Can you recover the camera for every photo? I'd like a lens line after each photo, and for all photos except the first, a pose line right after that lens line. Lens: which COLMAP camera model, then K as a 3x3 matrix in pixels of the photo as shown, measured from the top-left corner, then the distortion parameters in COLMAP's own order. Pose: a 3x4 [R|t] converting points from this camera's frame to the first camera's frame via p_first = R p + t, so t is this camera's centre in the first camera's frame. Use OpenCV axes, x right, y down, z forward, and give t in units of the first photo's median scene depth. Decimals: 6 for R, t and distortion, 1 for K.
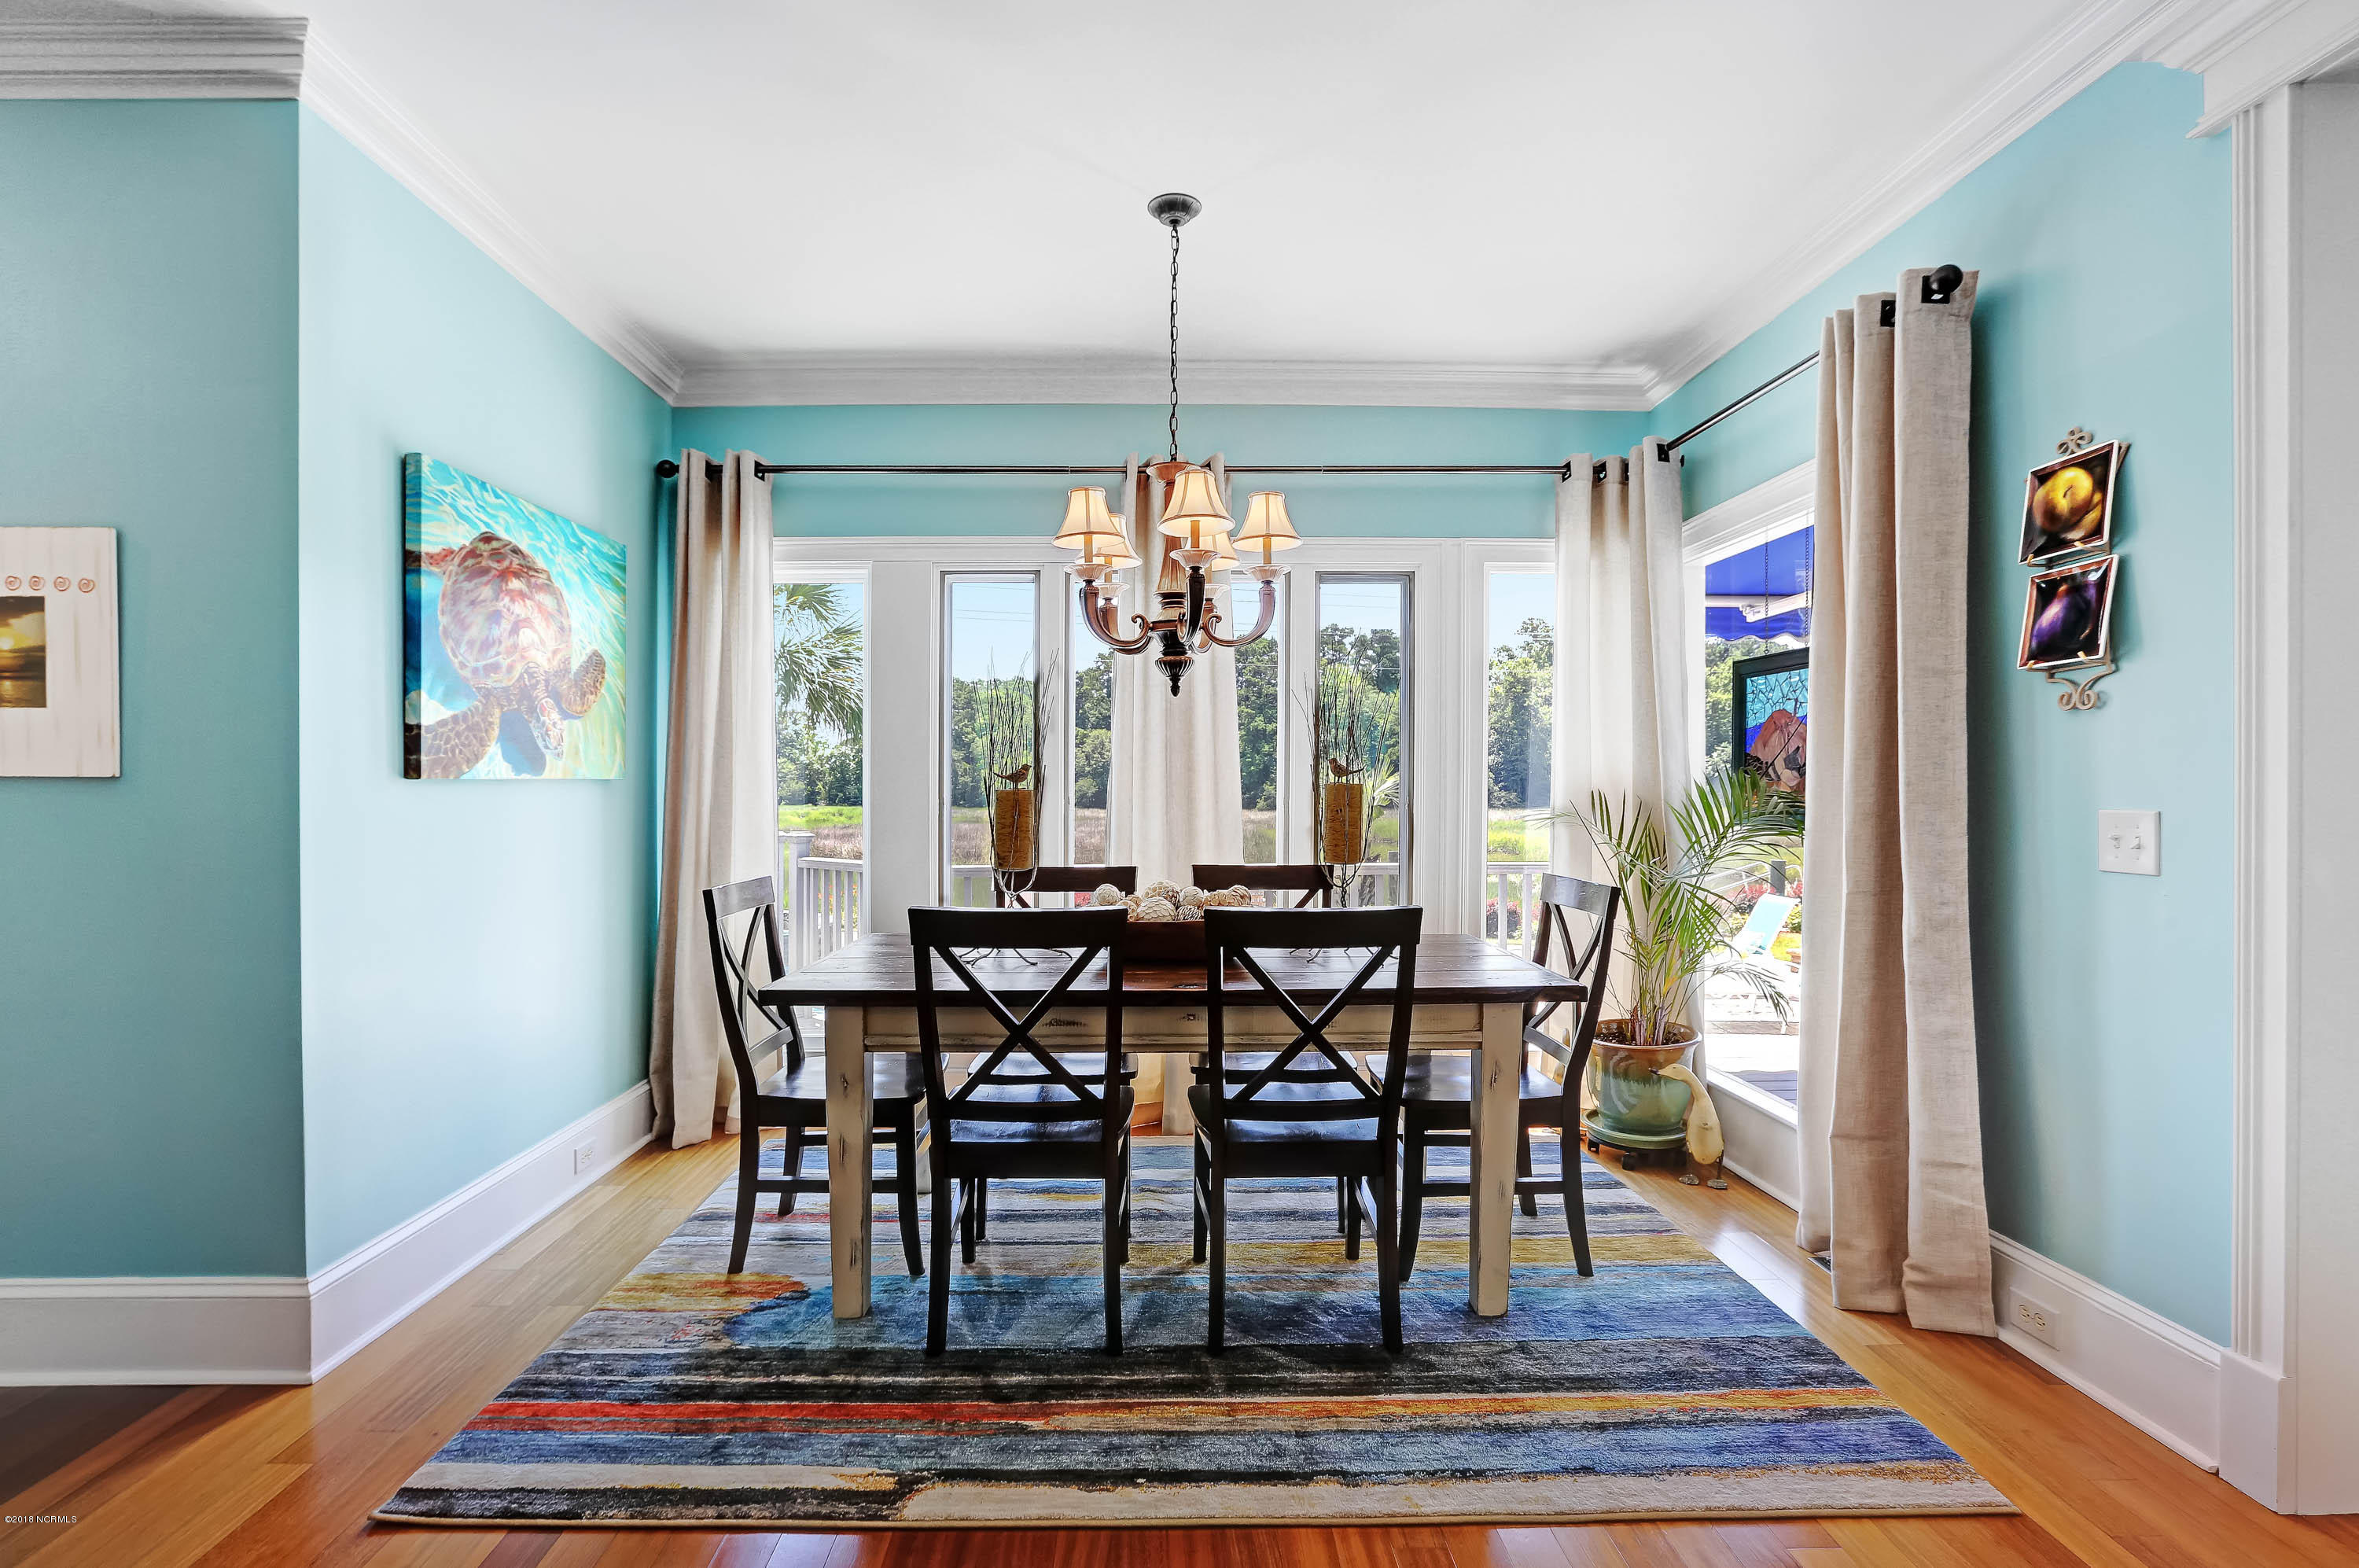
lens RADIAL K [[1132.5, 0, 1172.0], [0, 1132.5, 795.4], [0, 0, 1]] dist [-0.025654, 0.001142]
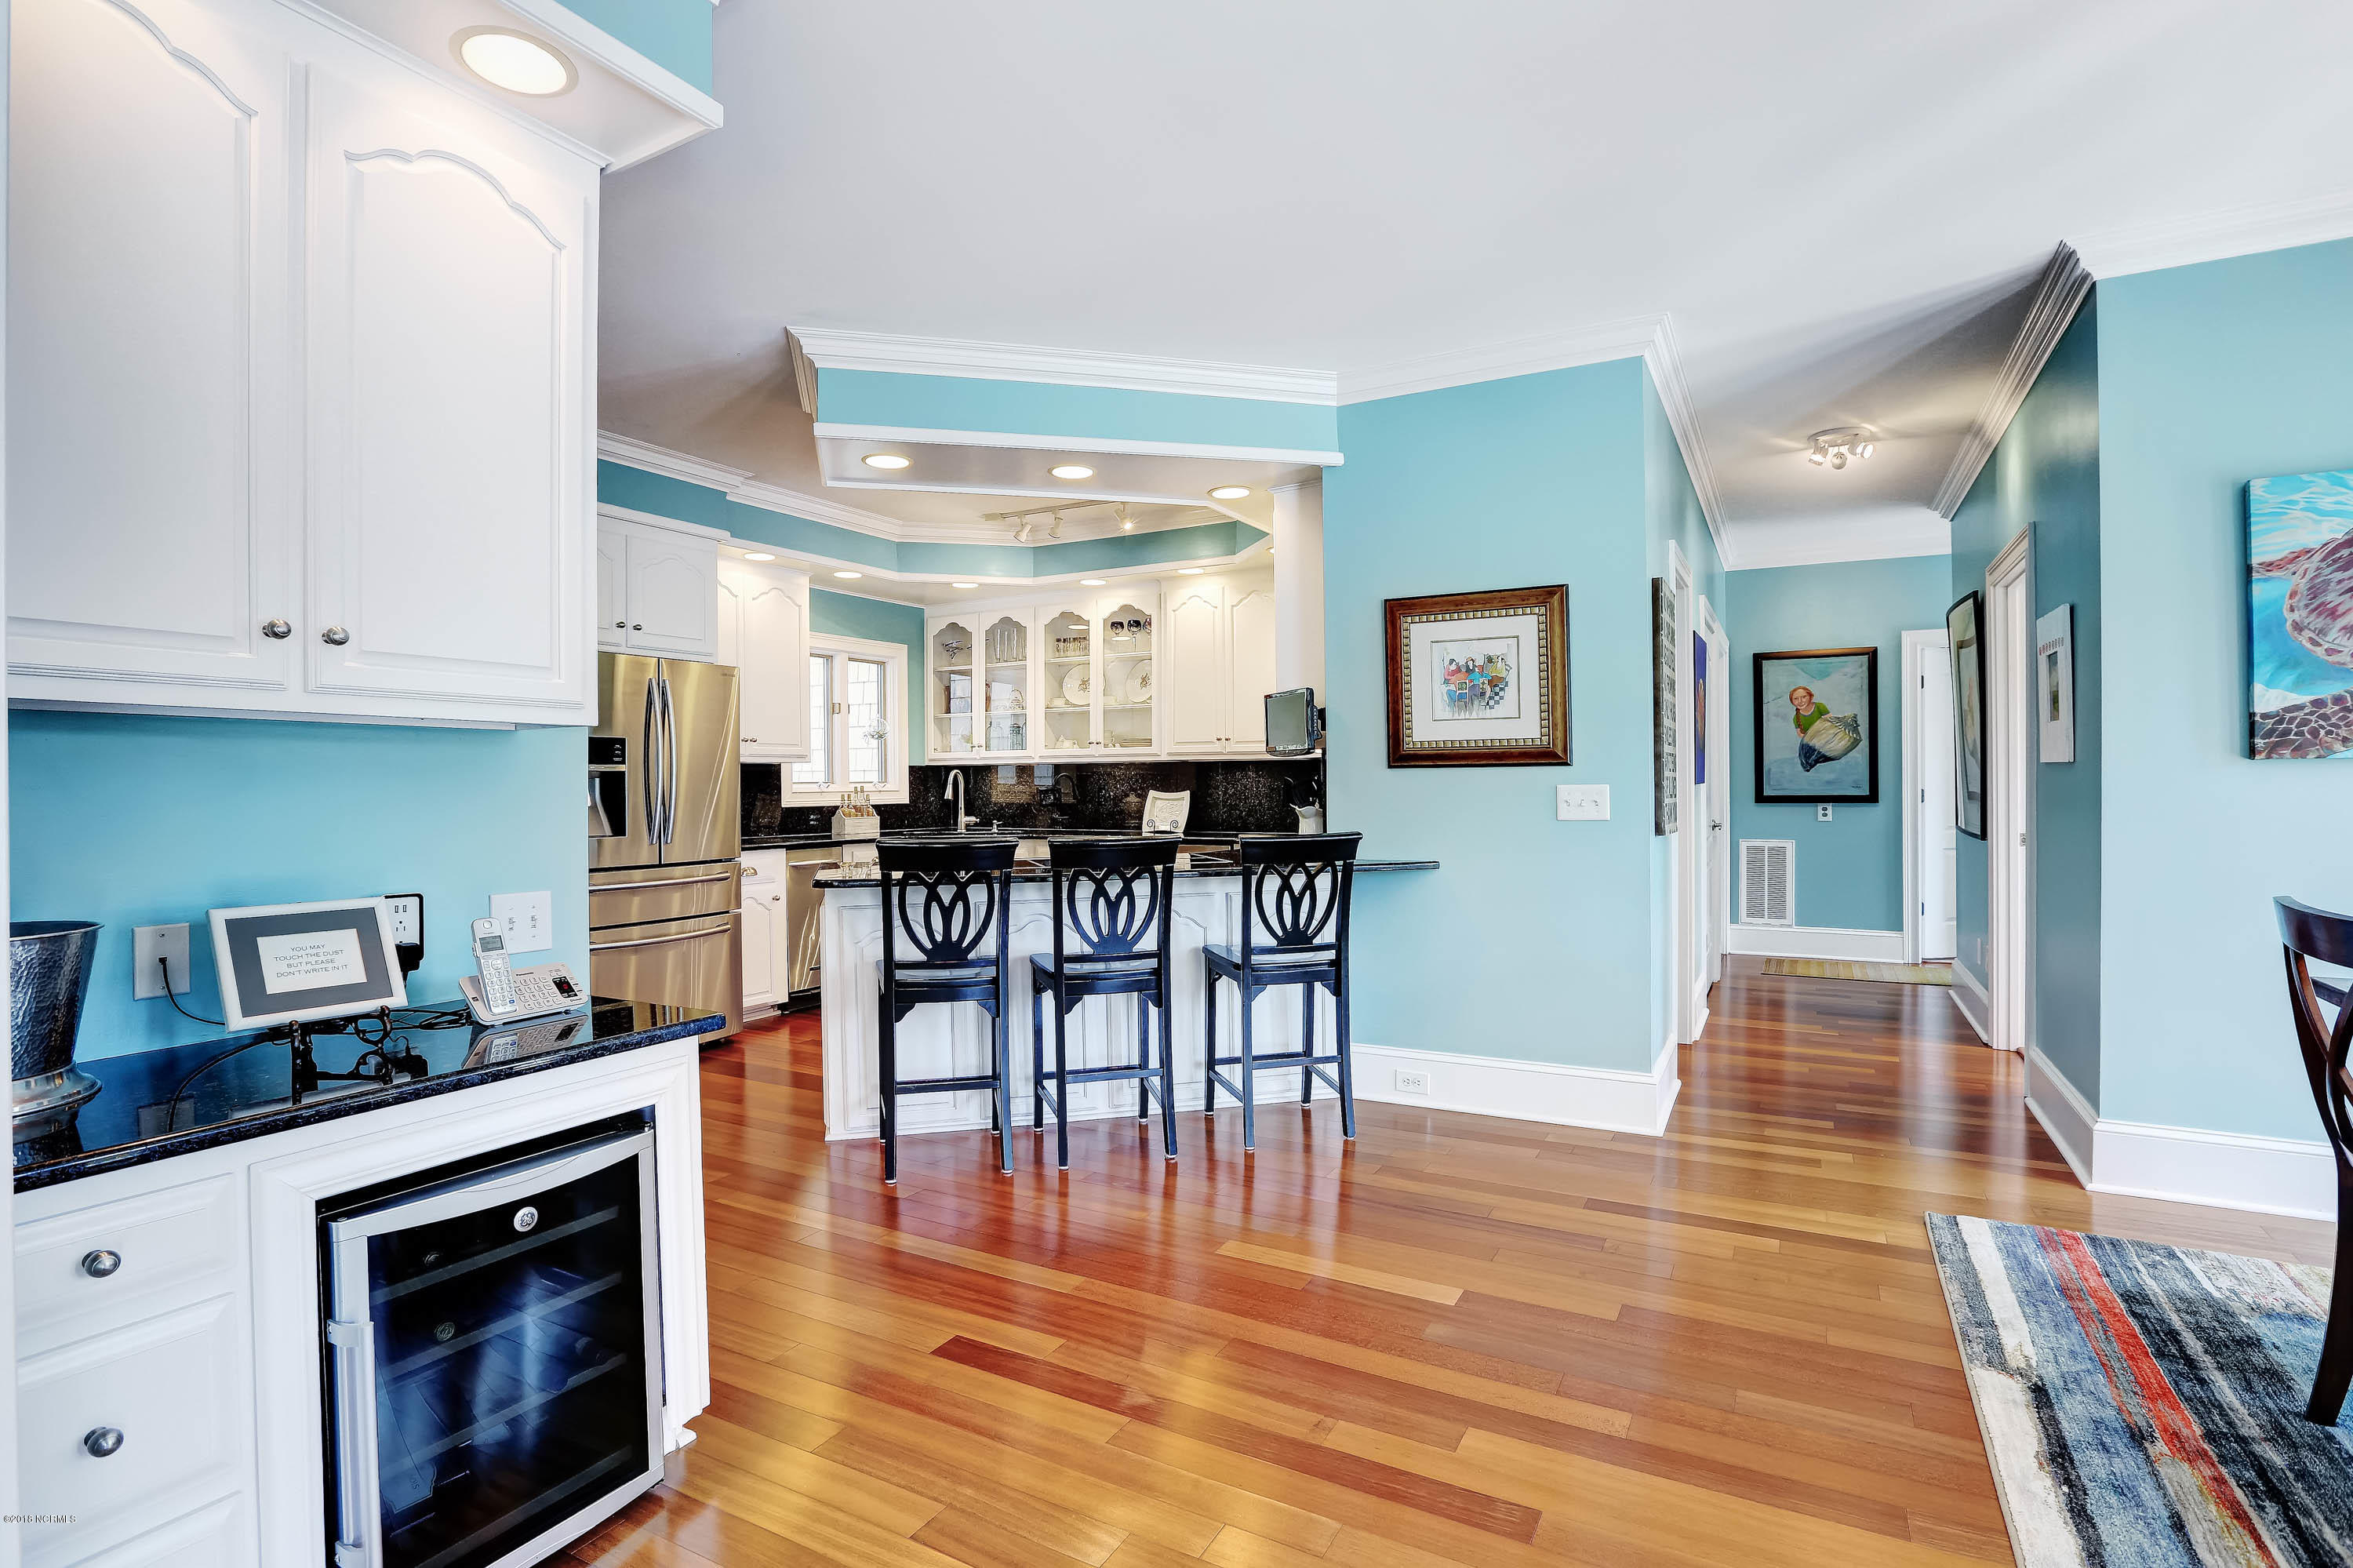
lens RADIAL K [[1129.6, 0, 1182.9], [0, 1129.6, 778.0], [0, 0, 1]] dist [-0.025654, 0.001142]
pose [[-0.502566, 0.012429, -0.864449, 0.848094], [0.009845, 0.999914, 0.008653, -0.015804], [0.864483, -0.004162, -0.502645, 0.591918]]
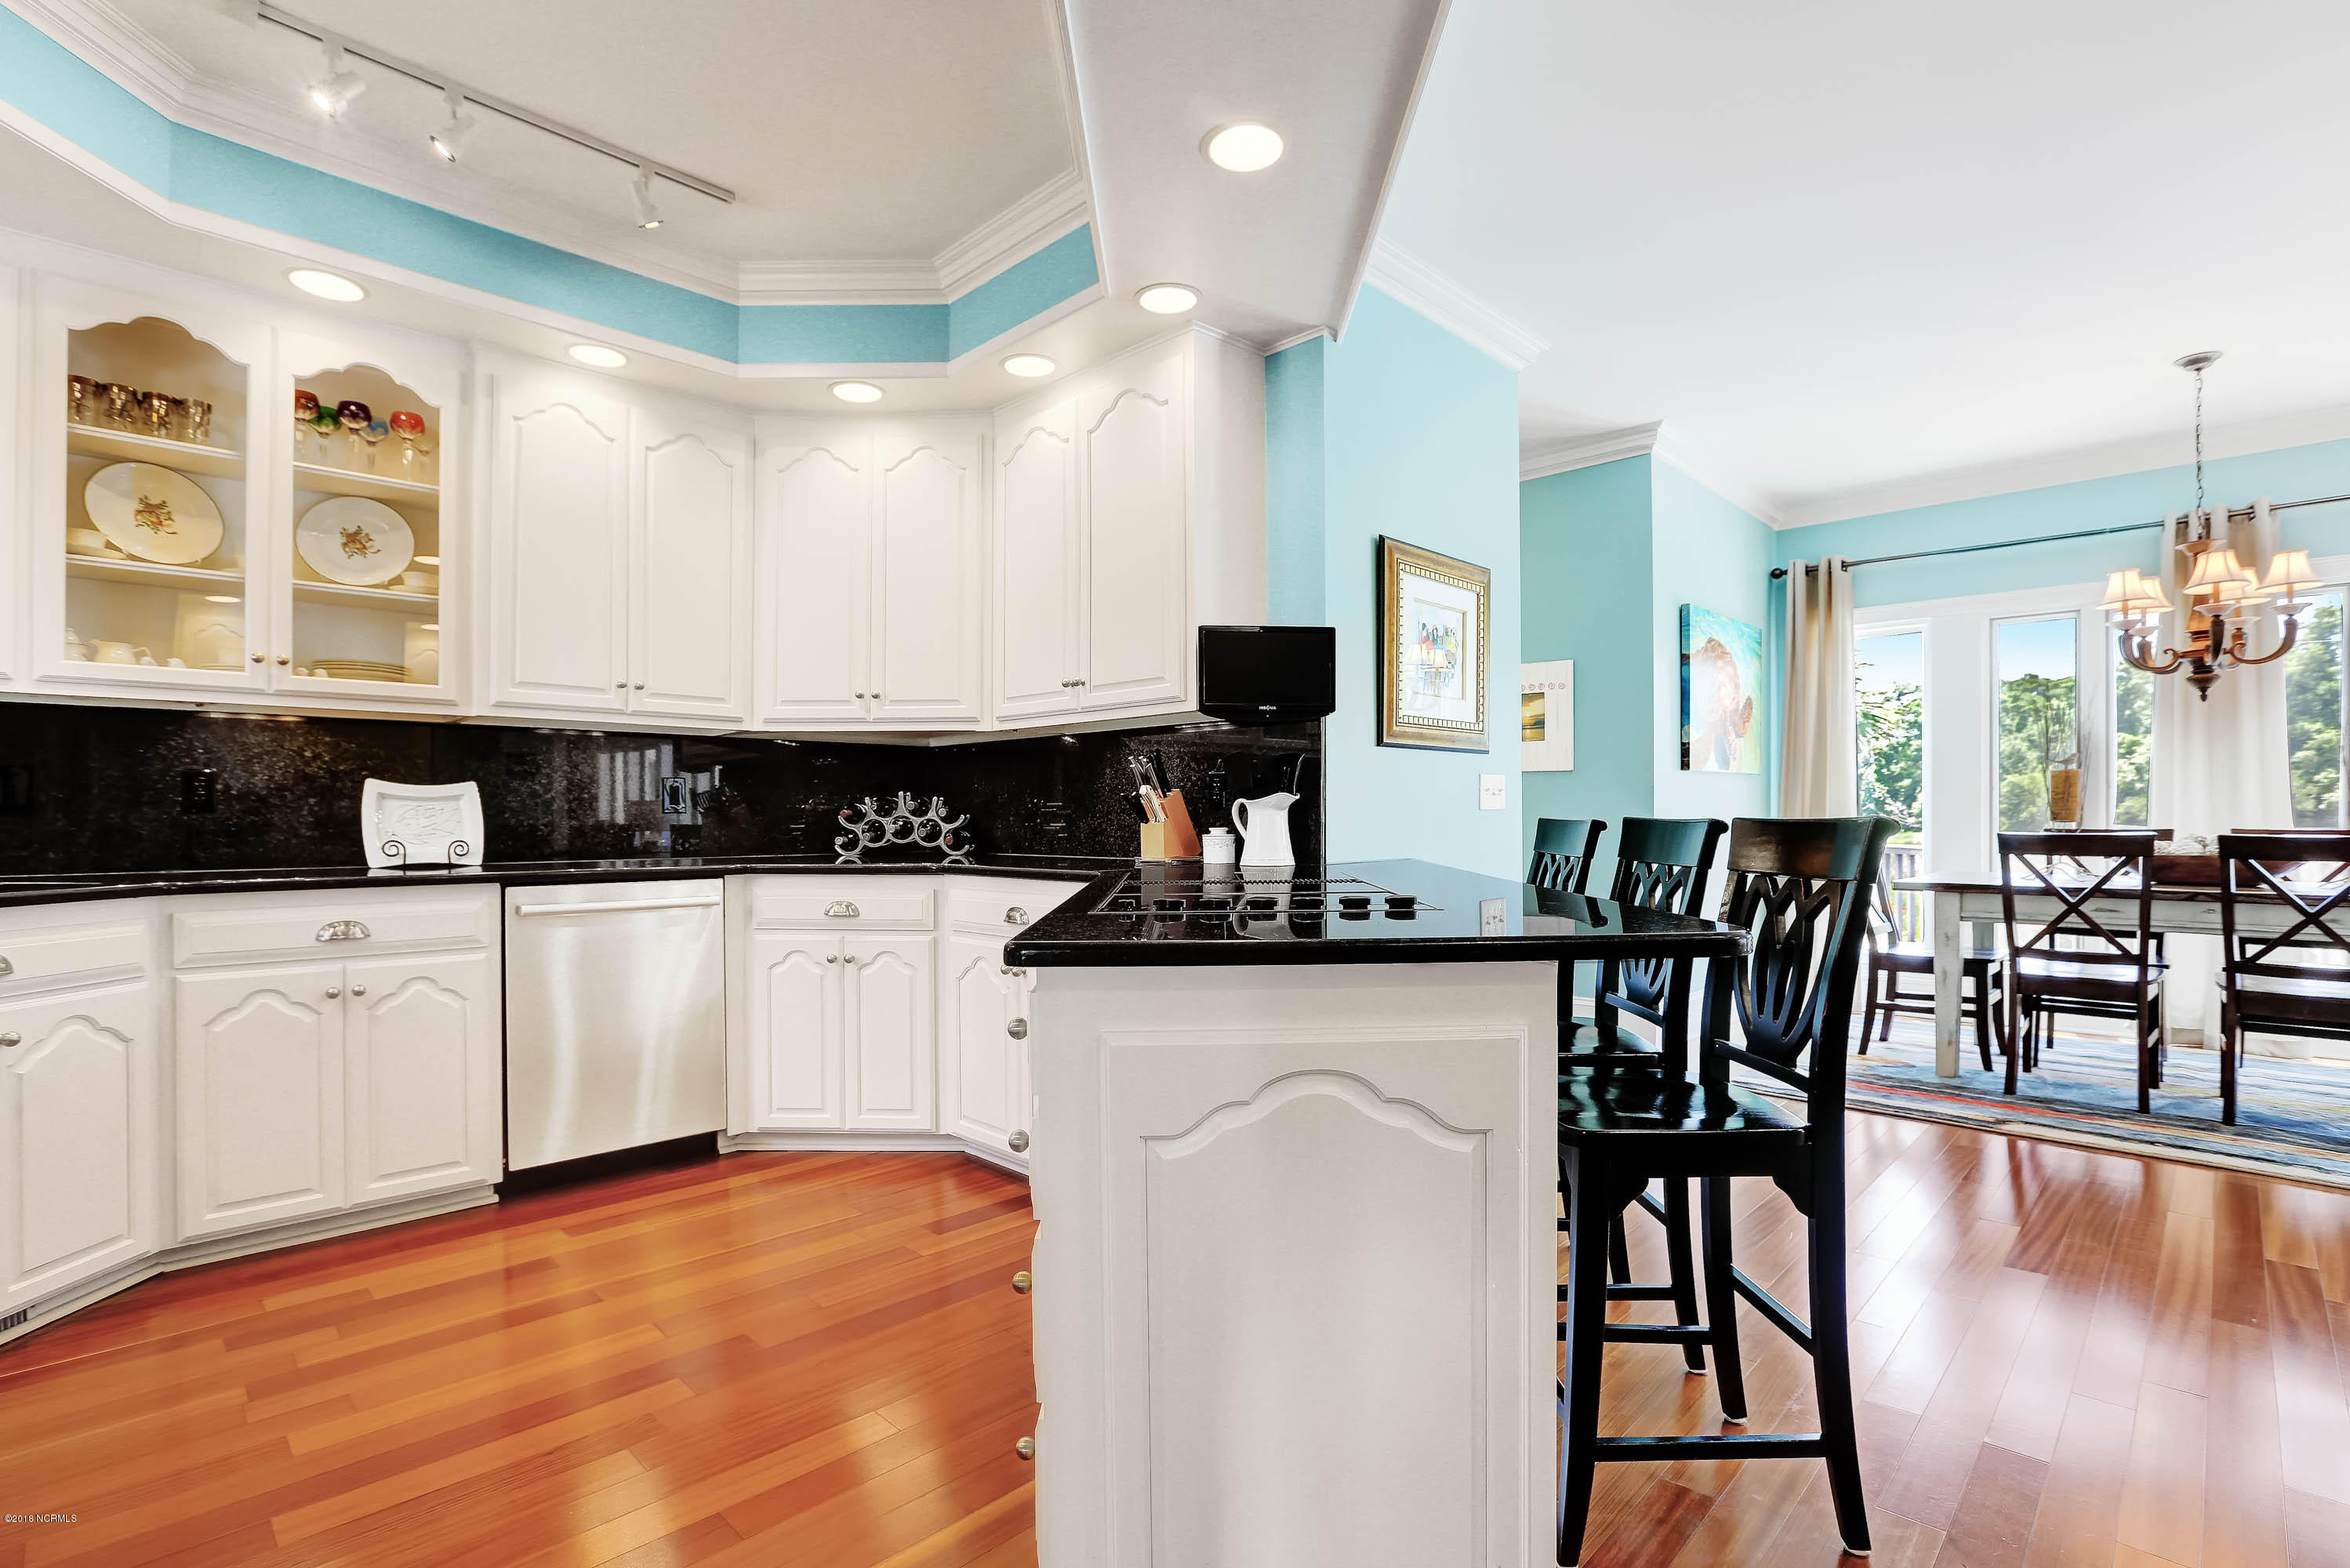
lens RADIAL K [[1128.0, 0, 1170.2], [0, 1128.0, 807.5], [0, 0, 1]] dist [-0.025654, 0.001142]
pose [[0.700958, -0.001321, -0.713201, 0.090127], [-0.005415, 0.999960, -0.007174, 0.067989], [0.713182, 0.008891, 0.700923, -0.992113]]
